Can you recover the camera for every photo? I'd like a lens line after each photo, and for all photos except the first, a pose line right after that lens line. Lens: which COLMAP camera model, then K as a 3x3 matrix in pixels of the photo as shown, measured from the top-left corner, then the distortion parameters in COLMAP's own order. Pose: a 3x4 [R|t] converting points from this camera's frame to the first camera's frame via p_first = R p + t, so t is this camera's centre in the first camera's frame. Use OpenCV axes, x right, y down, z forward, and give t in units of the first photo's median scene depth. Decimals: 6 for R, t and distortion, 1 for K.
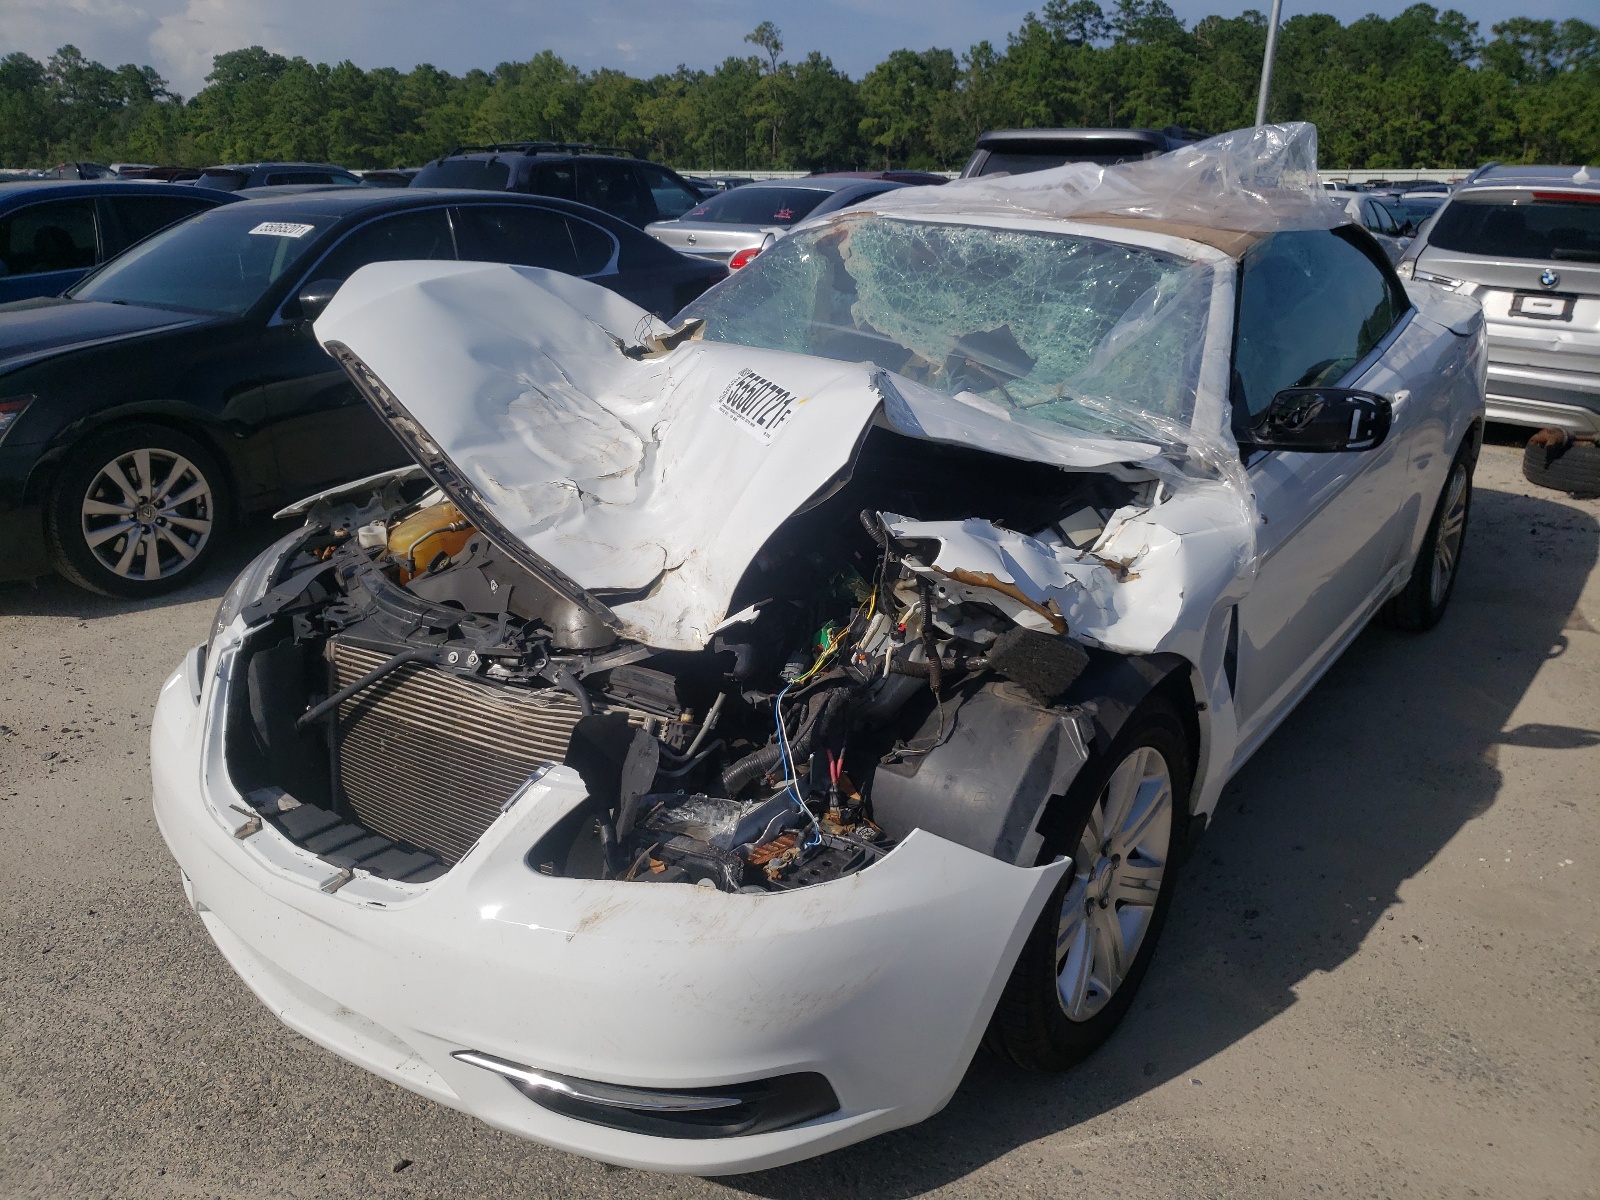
lens RADIAL K [[1308.1, 0, 726.4], [0, 1308.1, 599.3], [0, 0, 1]] dist [0.110611, -0.229335]
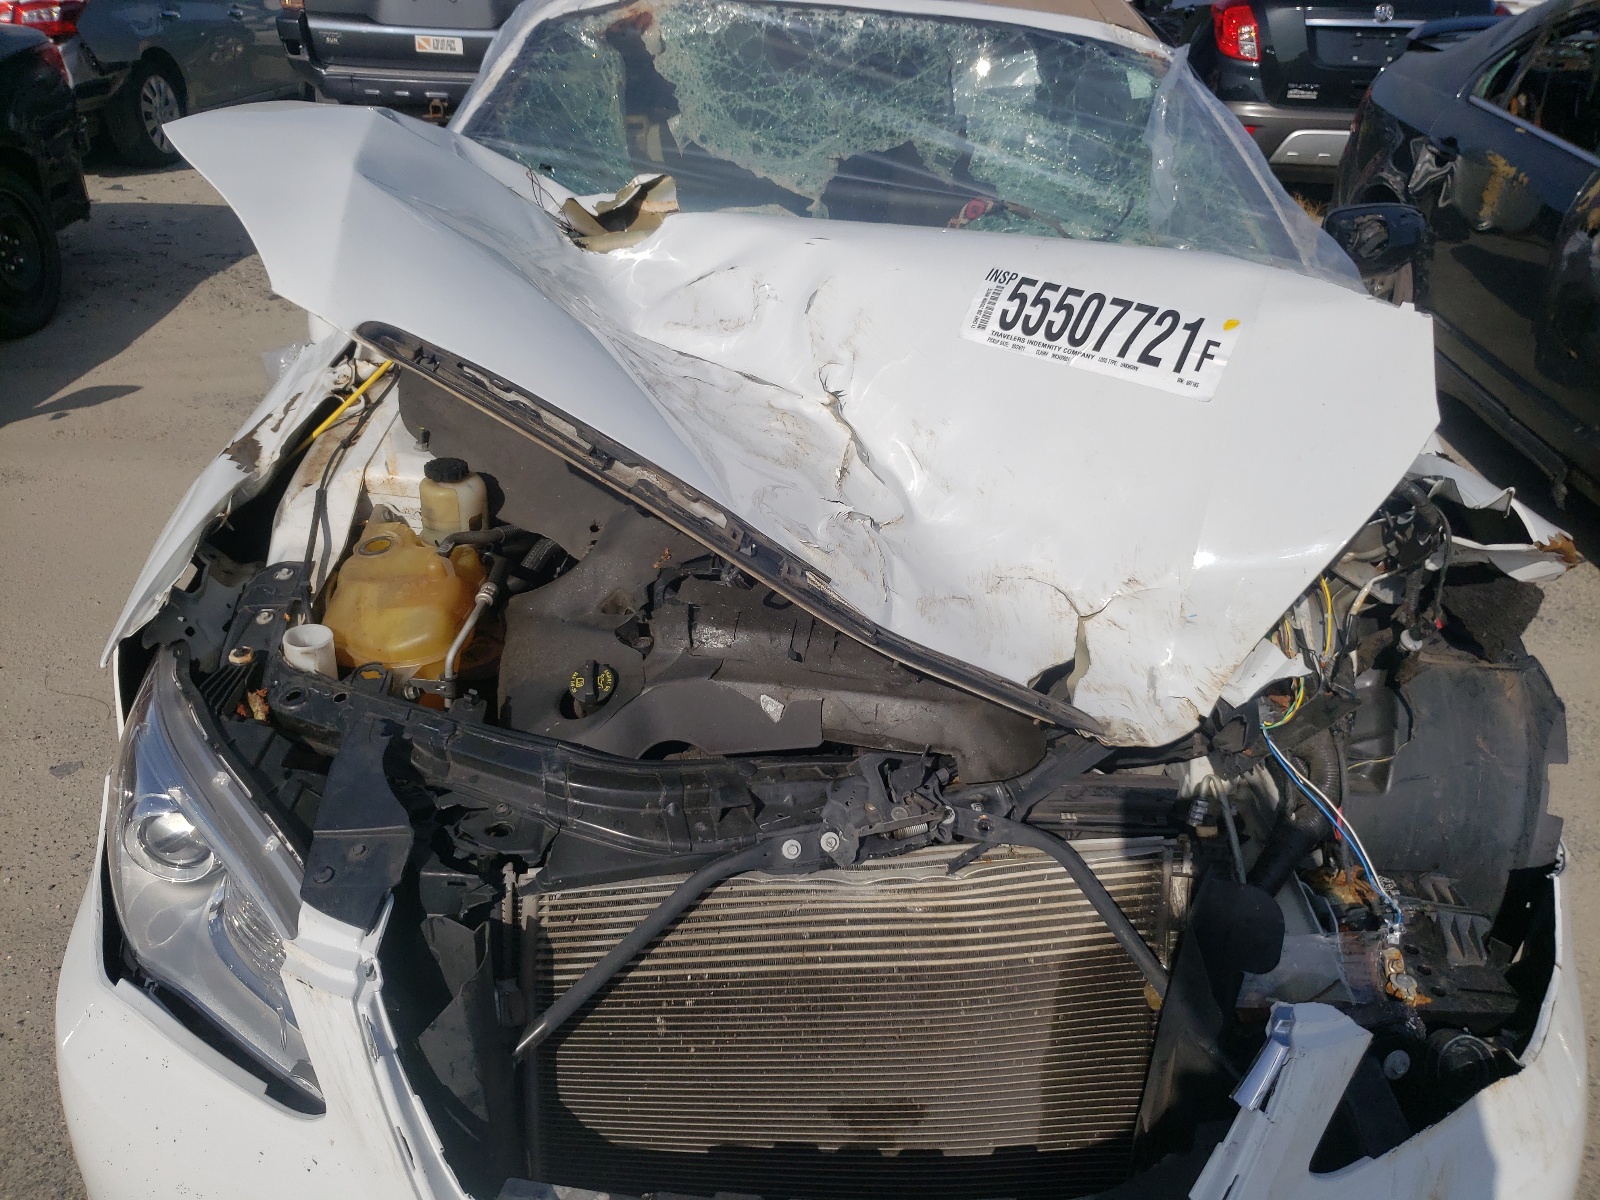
lens RADIAL K [[1288.6, 0, 715.9], [0, 1288.6, 599.7], [0, 0, 1]] dist [0.041213, -0.064860]
pose [[0.792682, -0.272149, 0.545517, -0.497509], [0.163461, 0.956942, 0.239880, -0.197540], [-0.587312, -0.100978, 0.803037, 0.549281]]
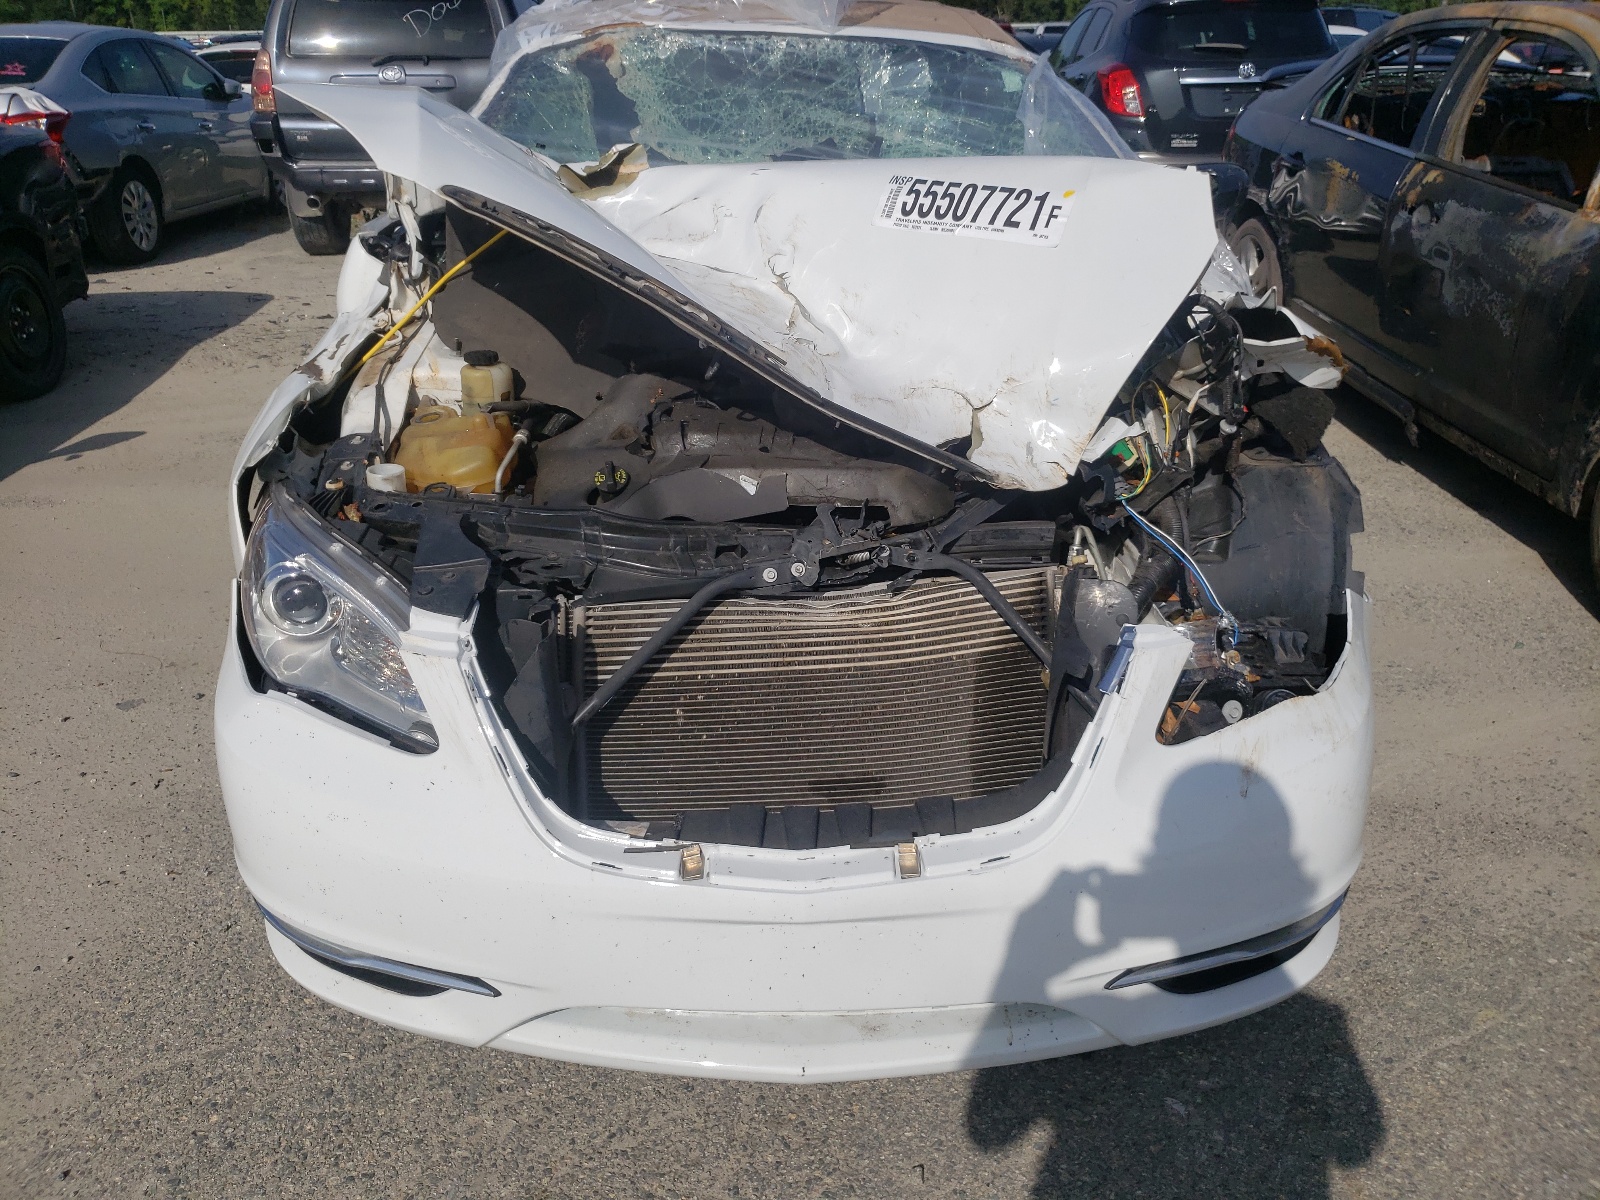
lens RADIAL K [[1308.1, 0, 726.4], [0, 1308.1, 599.3], [0, 0, 1]] dist [0.110611, -0.229335]
pose [[0.754782, -0.263046, 0.600925, -0.674210], [0.212164, 0.964733, 0.155811, -0.066008], [-0.620717, 0.009891, 0.783972, 0.388870]]
